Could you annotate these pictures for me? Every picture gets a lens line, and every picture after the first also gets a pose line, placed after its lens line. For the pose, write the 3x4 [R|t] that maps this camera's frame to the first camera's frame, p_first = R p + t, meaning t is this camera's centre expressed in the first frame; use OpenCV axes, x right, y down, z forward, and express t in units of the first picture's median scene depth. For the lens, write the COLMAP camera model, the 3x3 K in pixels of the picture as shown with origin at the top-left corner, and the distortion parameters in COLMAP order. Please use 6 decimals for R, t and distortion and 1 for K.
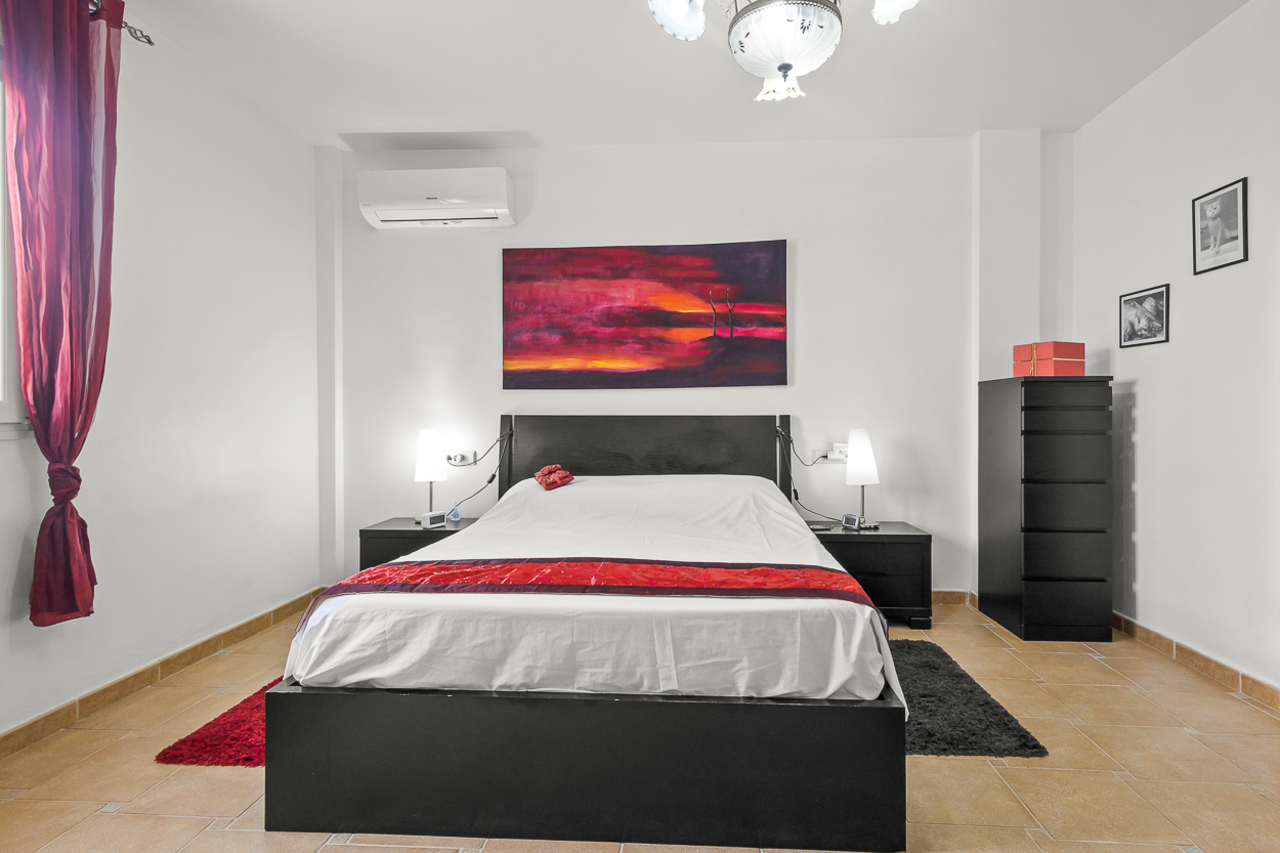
lens RADIAL K [[644.3, 0, 637.9], [0, 644.3, 420.6], [0, 0, 1]] dist [0.013969, -0.003946]
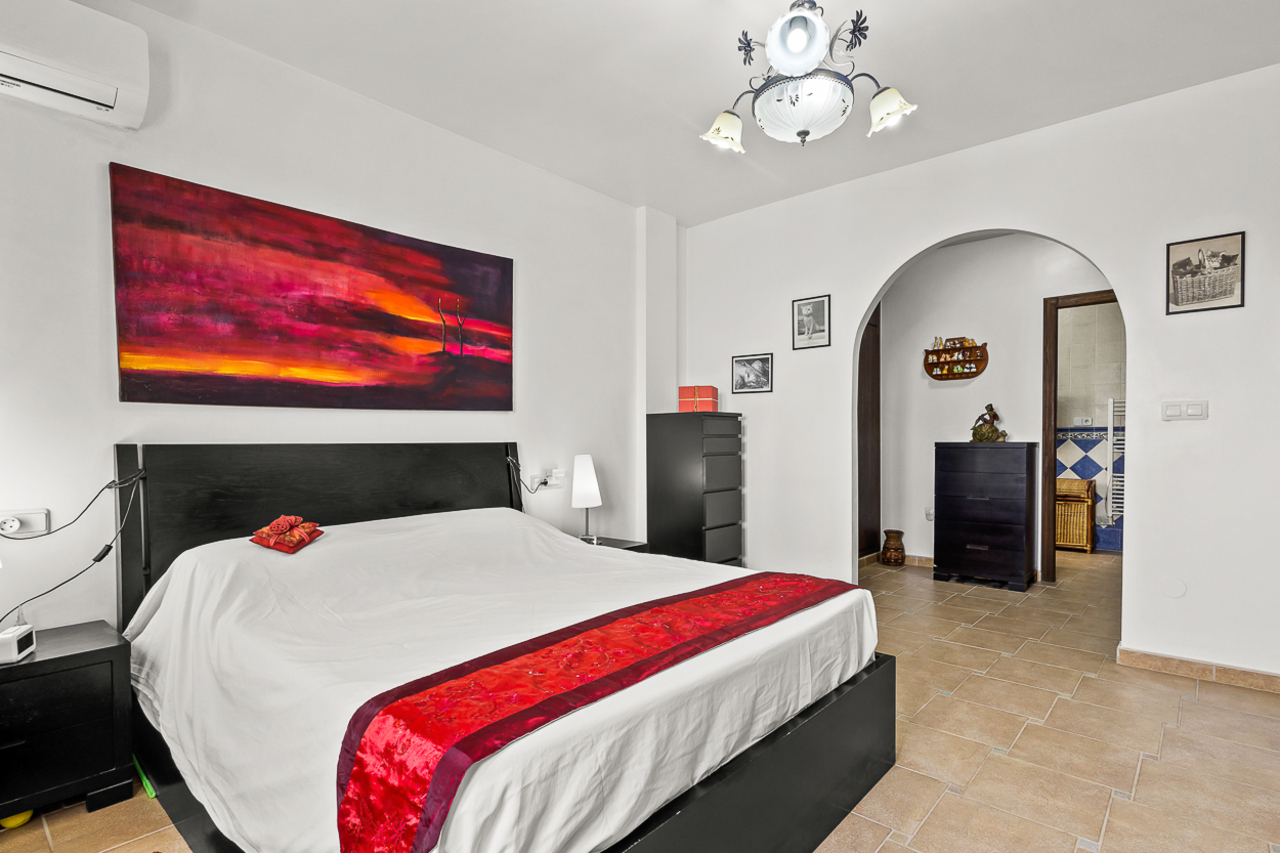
lens RADIAL K [[644.3, 0, 624.1], [0, 644.3, 458.7], [0, 0, 1]] dist [0.013969, -0.003946]
pose [[0.598438, -0.024937, 0.800781, -0.444478], [0.012707, 0.999685, 0.021635, -0.002544], [-0.801068, -0.002772, 0.598566, 0.288783]]
